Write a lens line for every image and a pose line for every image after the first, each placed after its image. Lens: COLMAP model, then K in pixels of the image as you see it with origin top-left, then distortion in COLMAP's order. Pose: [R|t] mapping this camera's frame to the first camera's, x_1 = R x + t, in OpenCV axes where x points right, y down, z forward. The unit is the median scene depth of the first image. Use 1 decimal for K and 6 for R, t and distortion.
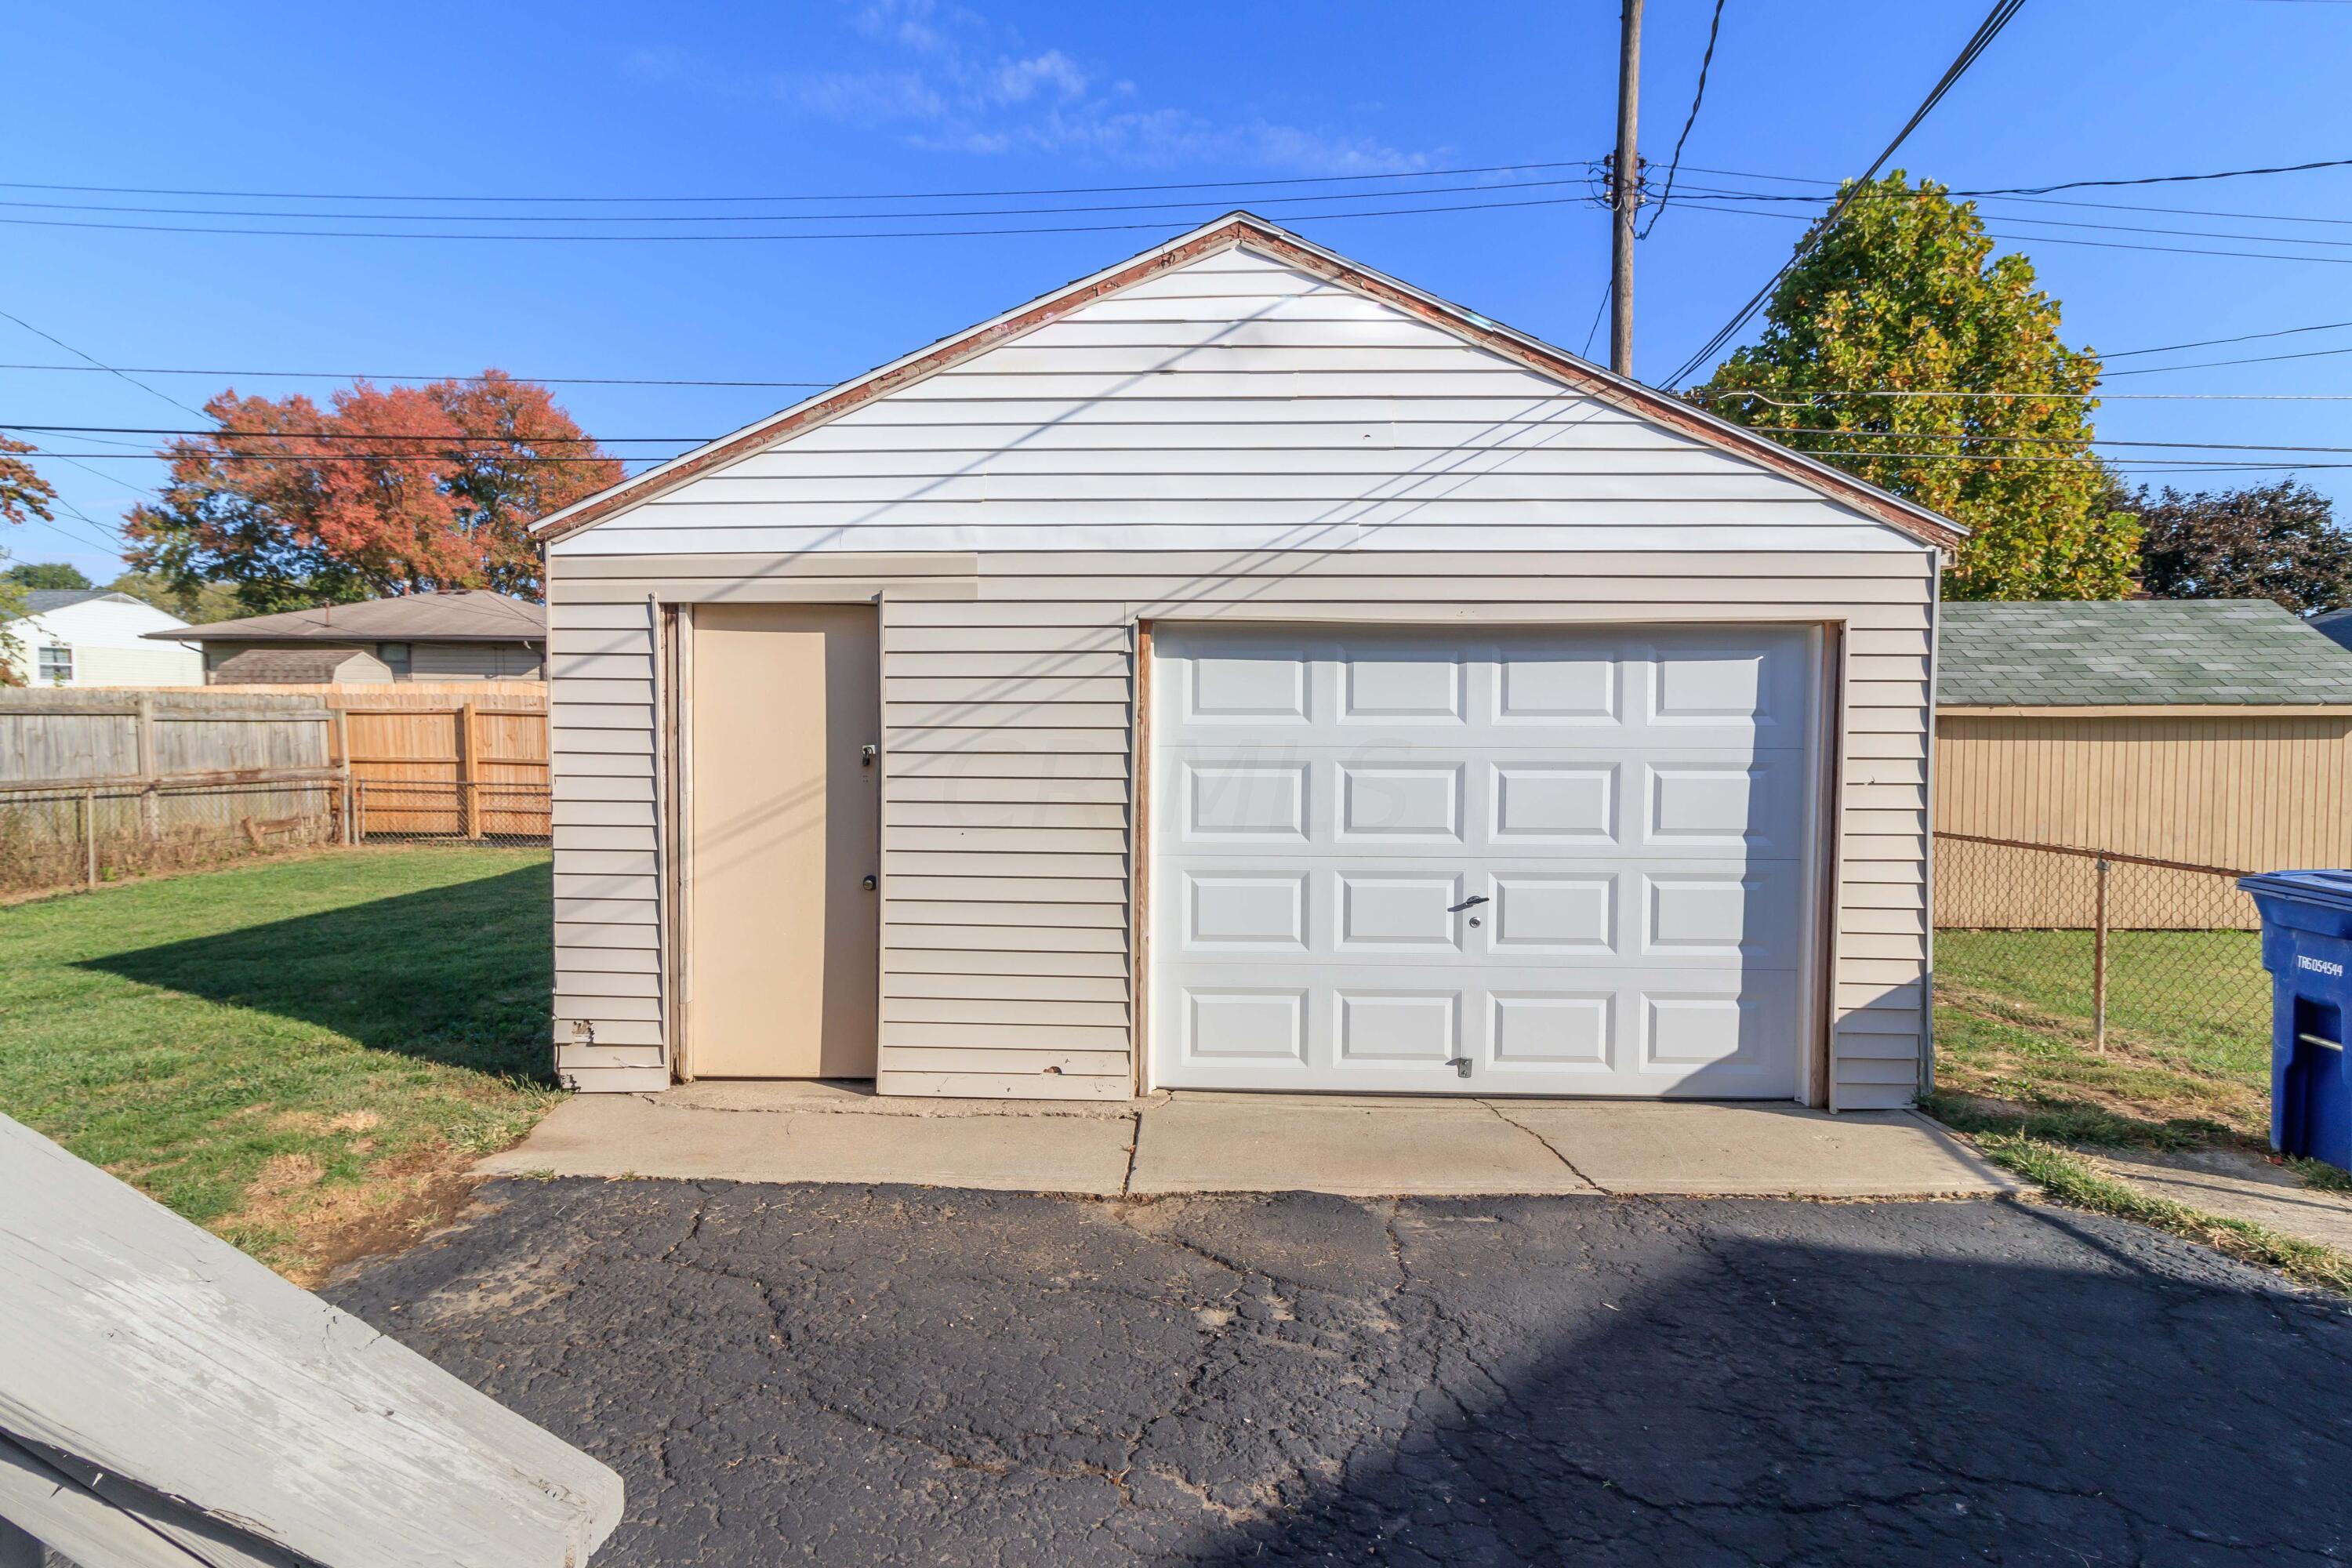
lens RADIAL K [[1267.5, 0, 1325.6], [0, 1267.5, 806.5], [0, 0, 1]] dist [0.001316, 0.002205]
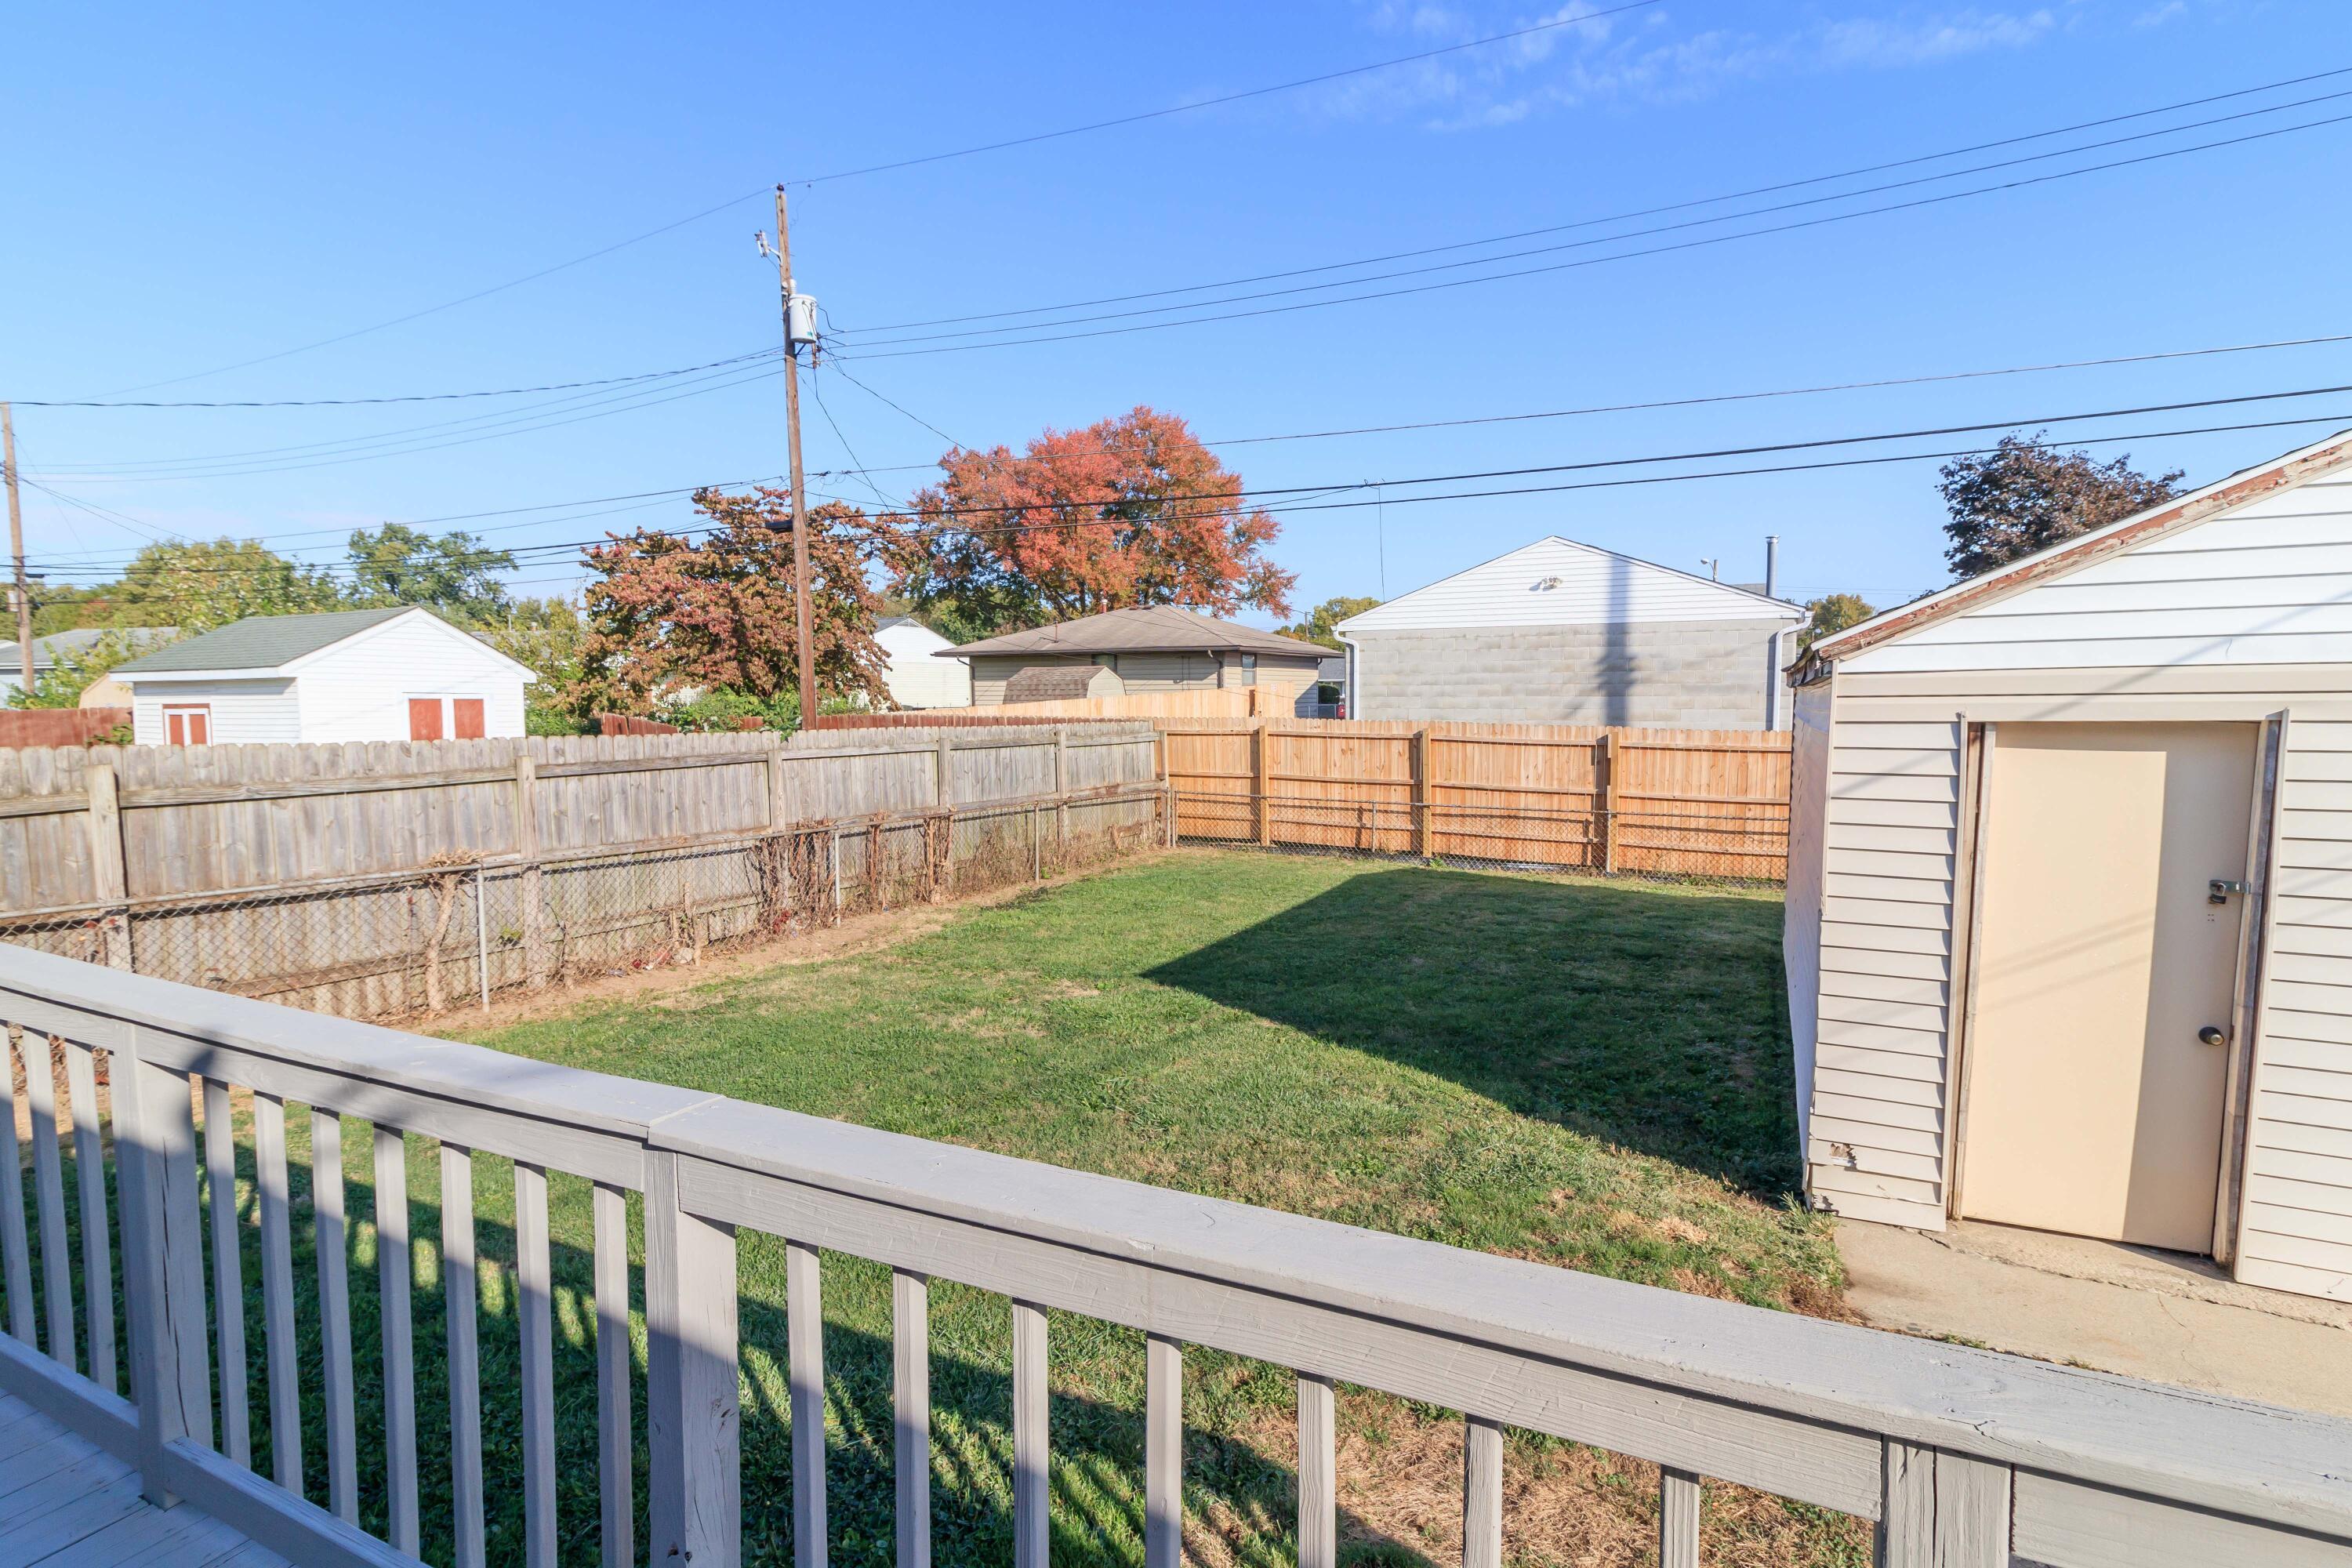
lens RADIAL K [[1267.5, 0, 1182.7], [0, 1267.5, 786.7], [0, 0, 1]] dist [0.001316, 0.002205]
pose [[0.895485, 0.020599, -0.444614, -0.156050], [-0.014481, 0.999748, 0.017152, -0.029852], [0.444855, -0.008921, 0.895558, -0.026379]]
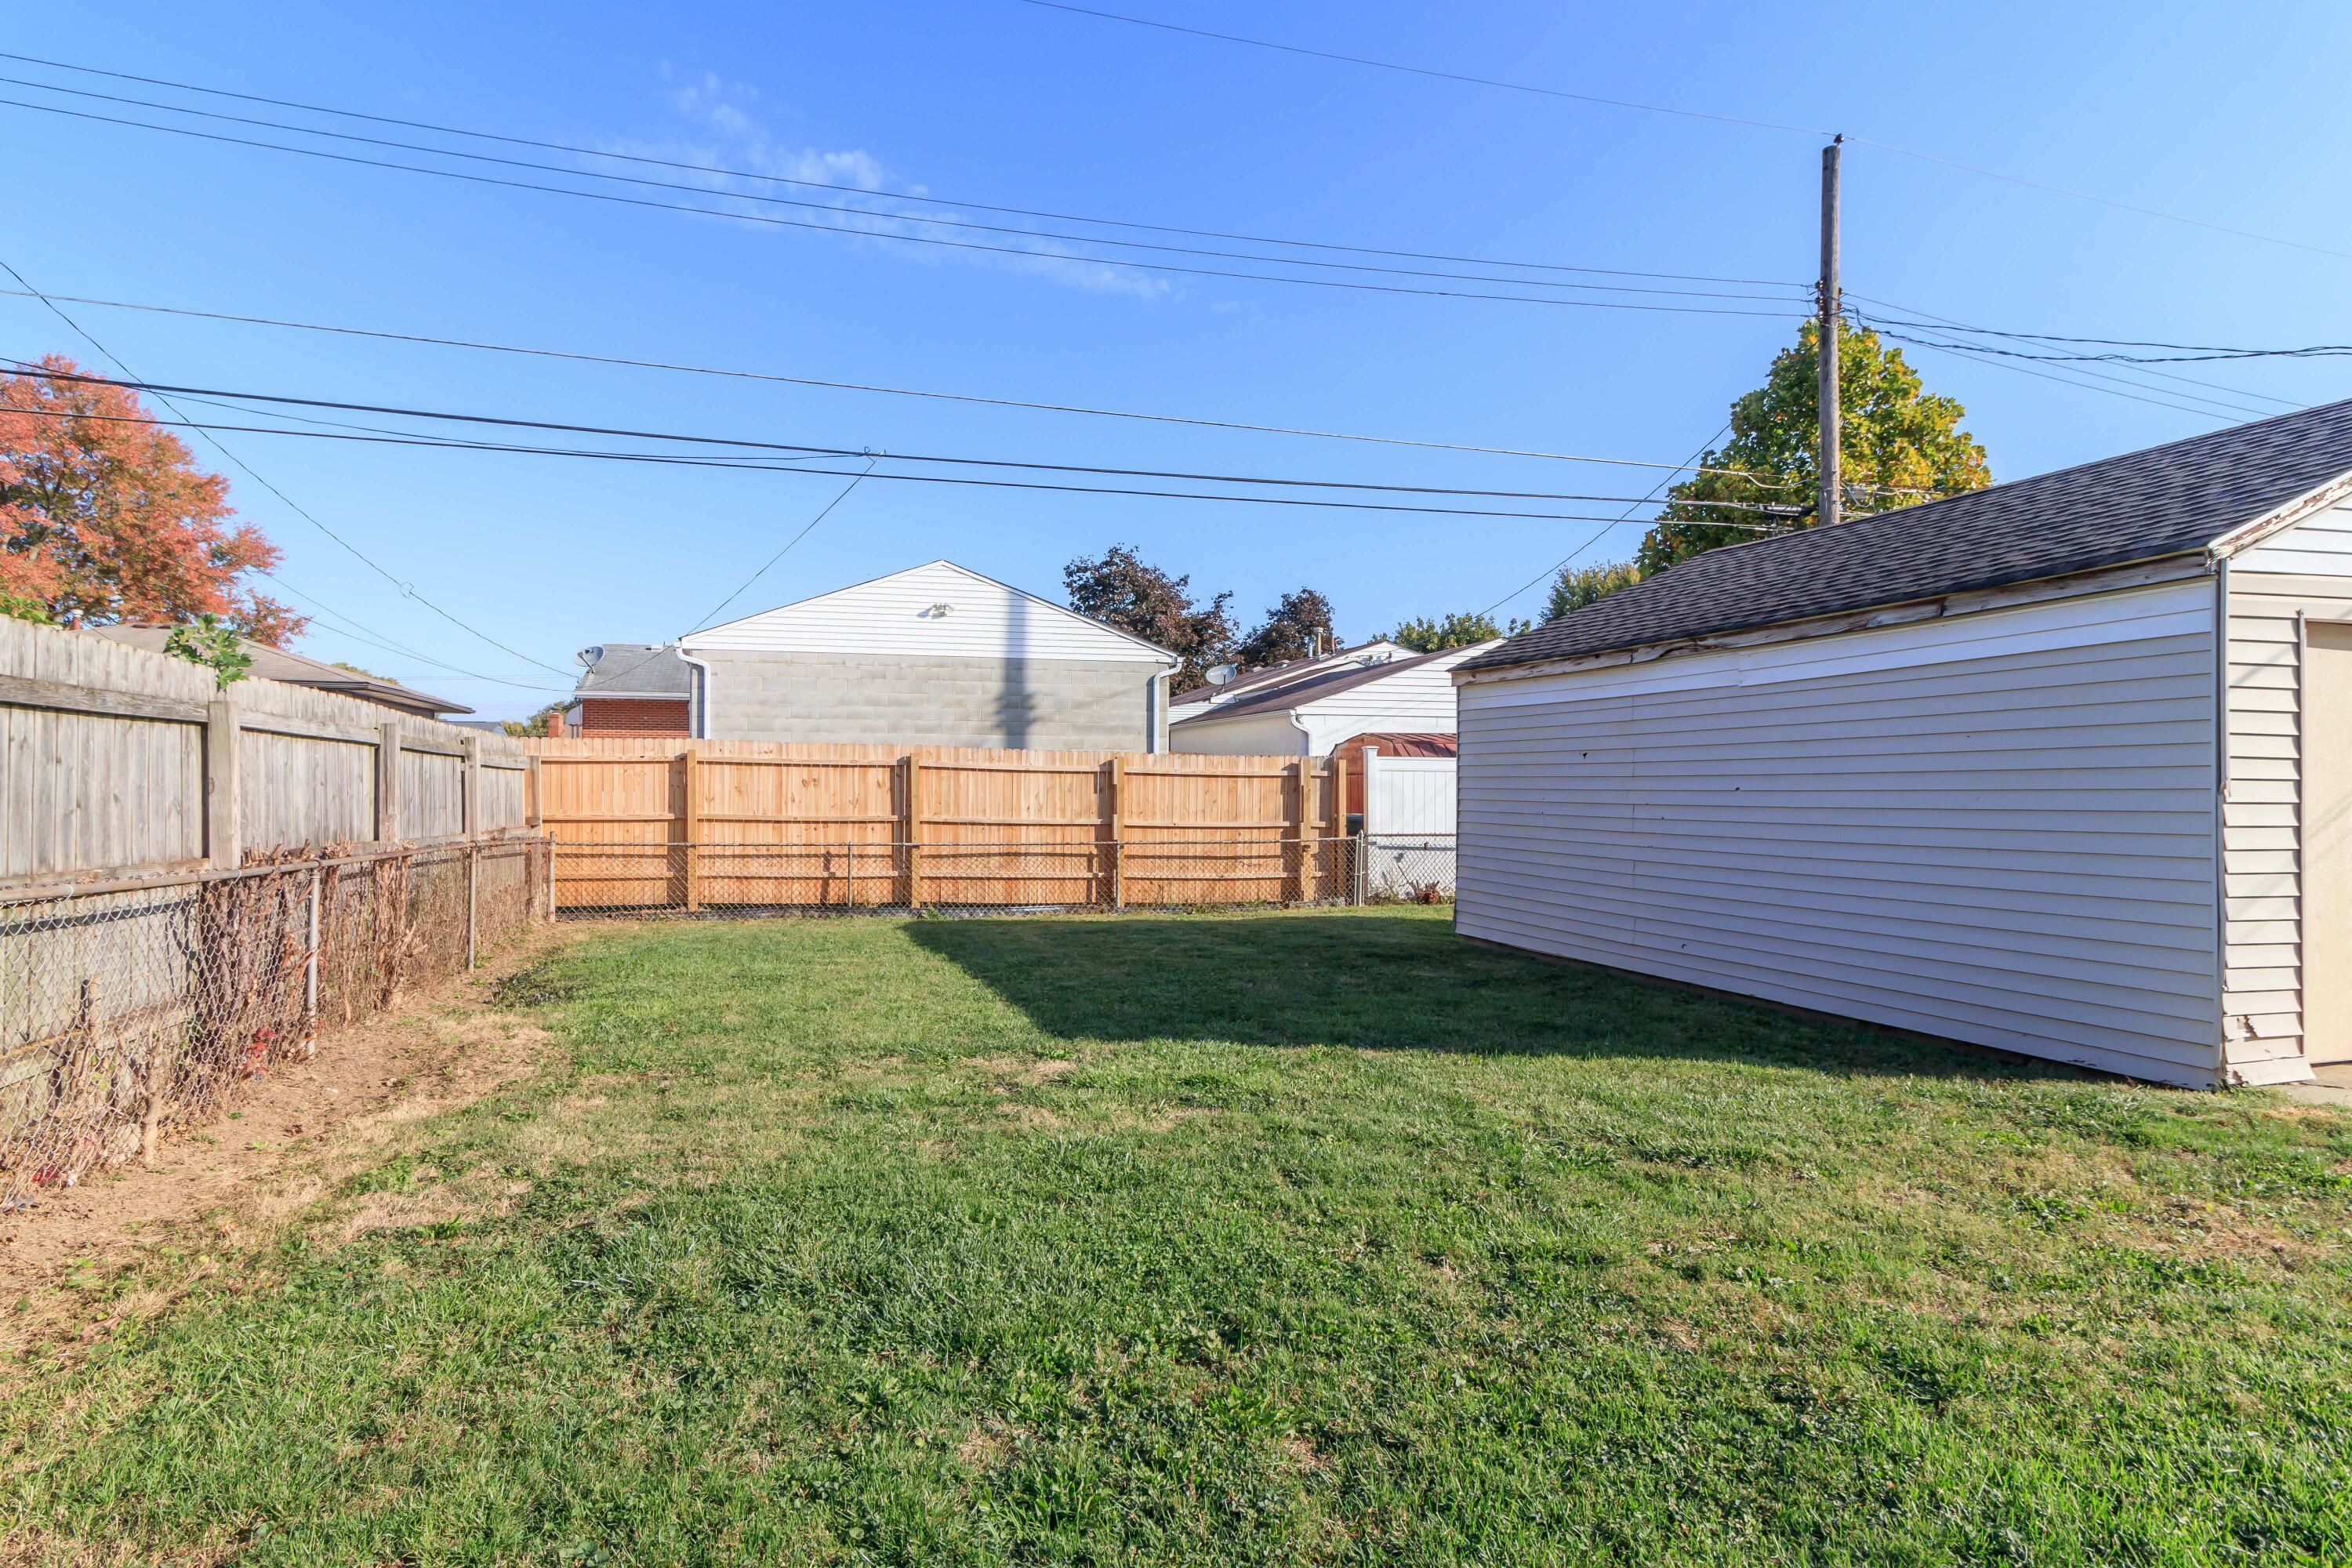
lens RADIAL K [[1292.3, 0, 1039.9], [0, 1292.3, 798.7], [0, 0, 1]] dist [-0.003942, 0.000796]
pose [[0.952036, -0.007232, 0.305900, -0.470524], [0.027853, 0.997618, -0.063102, 0.007791], [-0.304715, 0.068596, 0.949970, 0.073136]]
